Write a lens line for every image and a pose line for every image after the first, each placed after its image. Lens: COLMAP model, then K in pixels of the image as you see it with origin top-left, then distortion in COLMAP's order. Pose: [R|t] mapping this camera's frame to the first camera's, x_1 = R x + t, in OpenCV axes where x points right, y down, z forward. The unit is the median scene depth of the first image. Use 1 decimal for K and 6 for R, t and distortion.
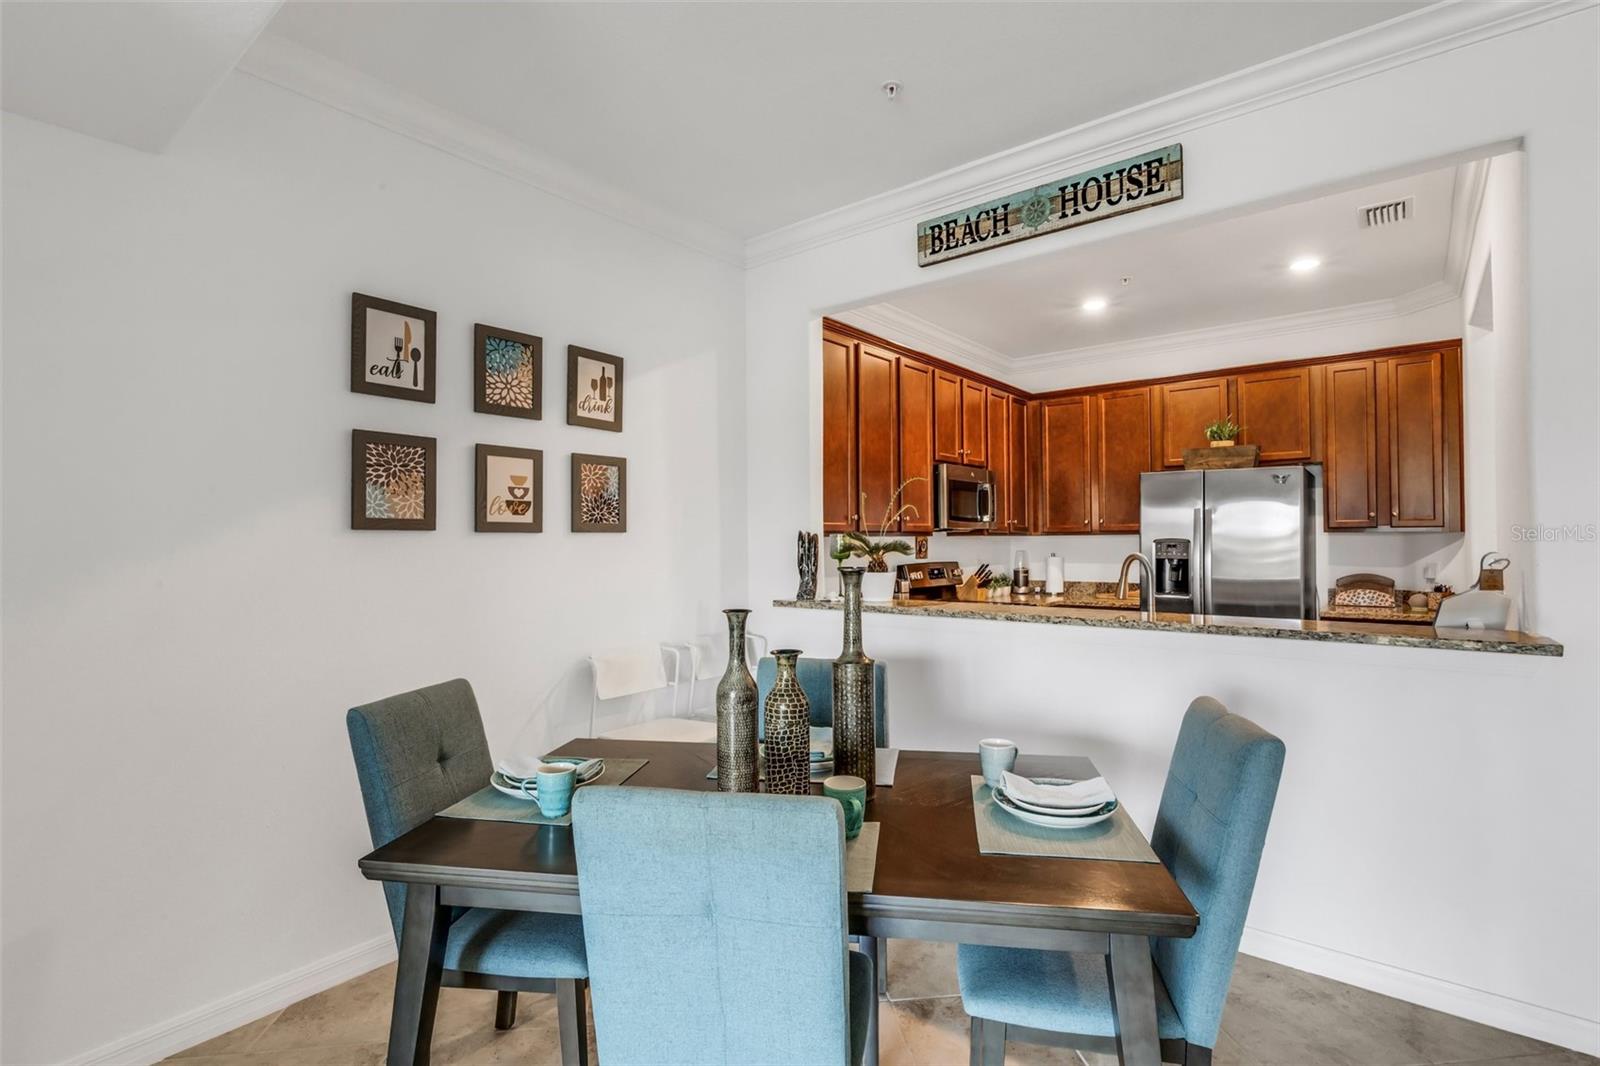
lens RADIAL K [[764.9, 0, 788.8], [0, 764.9, 533.2], [0, 0, 1]] dist [0.001994, -0.002836]
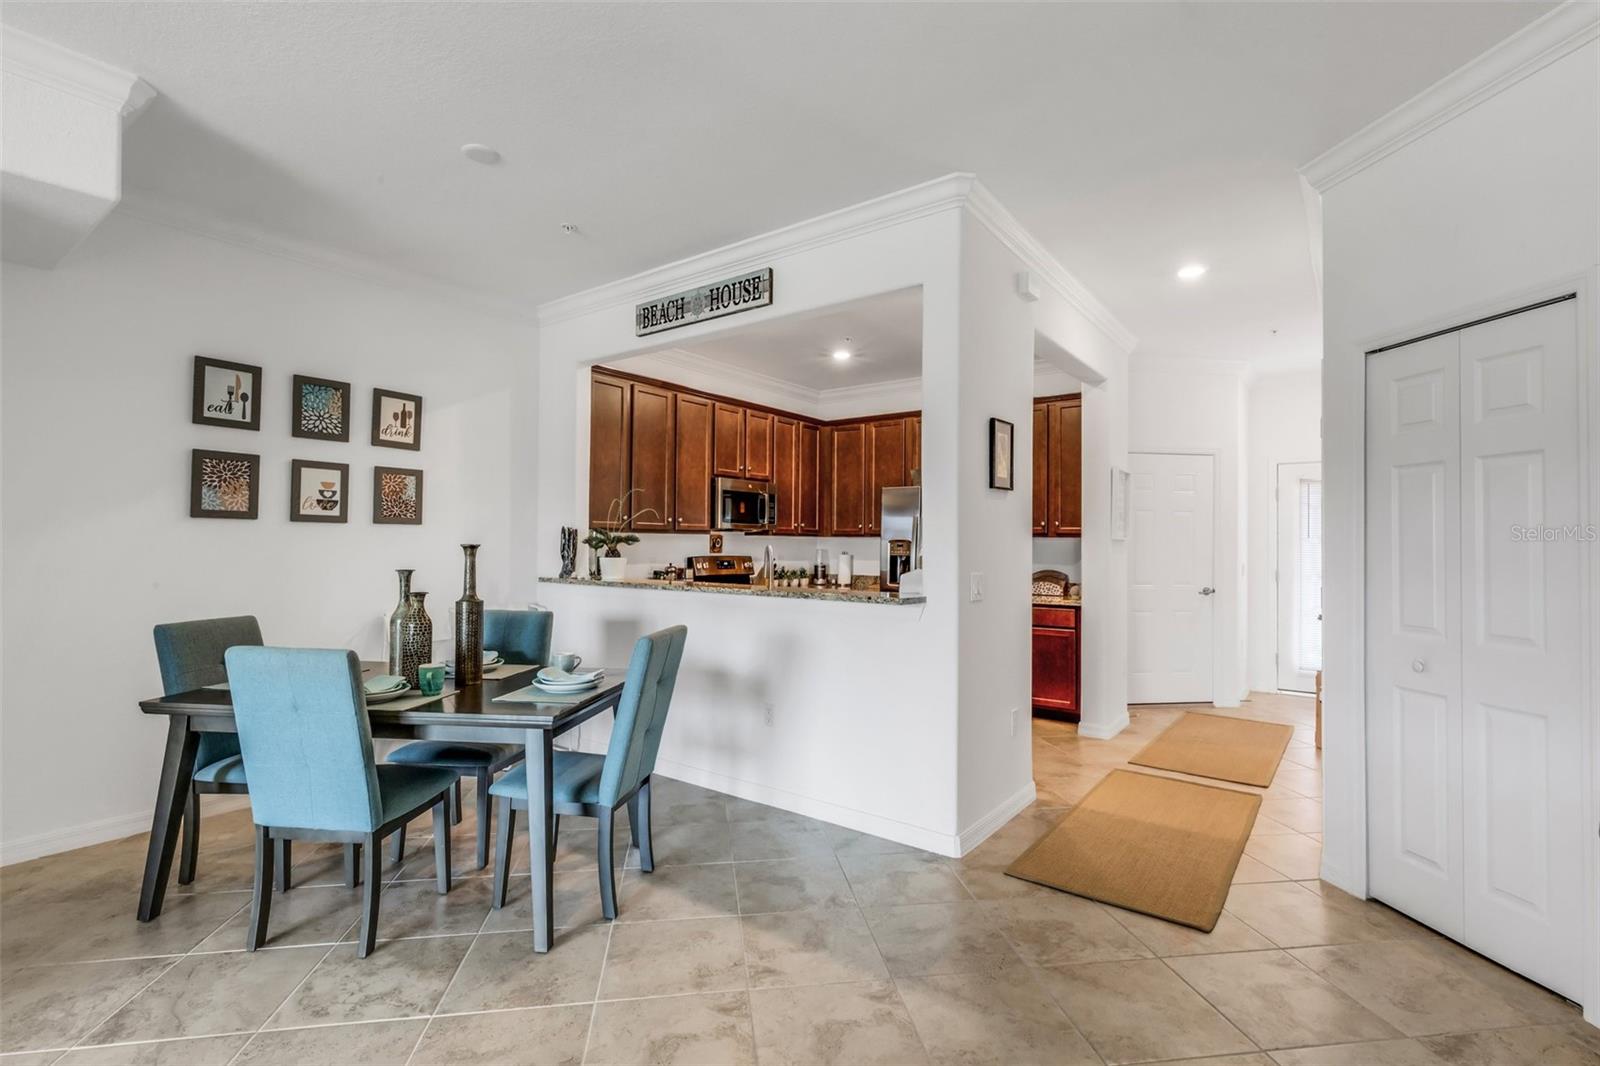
lens RADIAL K [[752.7, 0, 785.4], [0, 752.7, 536.2], [0, 0, 1]] dist [0.007027, -0.001273]
pose [[0.999578, 0.018881, 0.022066, 0.406042], [-0.018846, 0.999821, -0.001795, 0.009670], [-0.022096, 0.001379, 0.999755, -0.357825]]
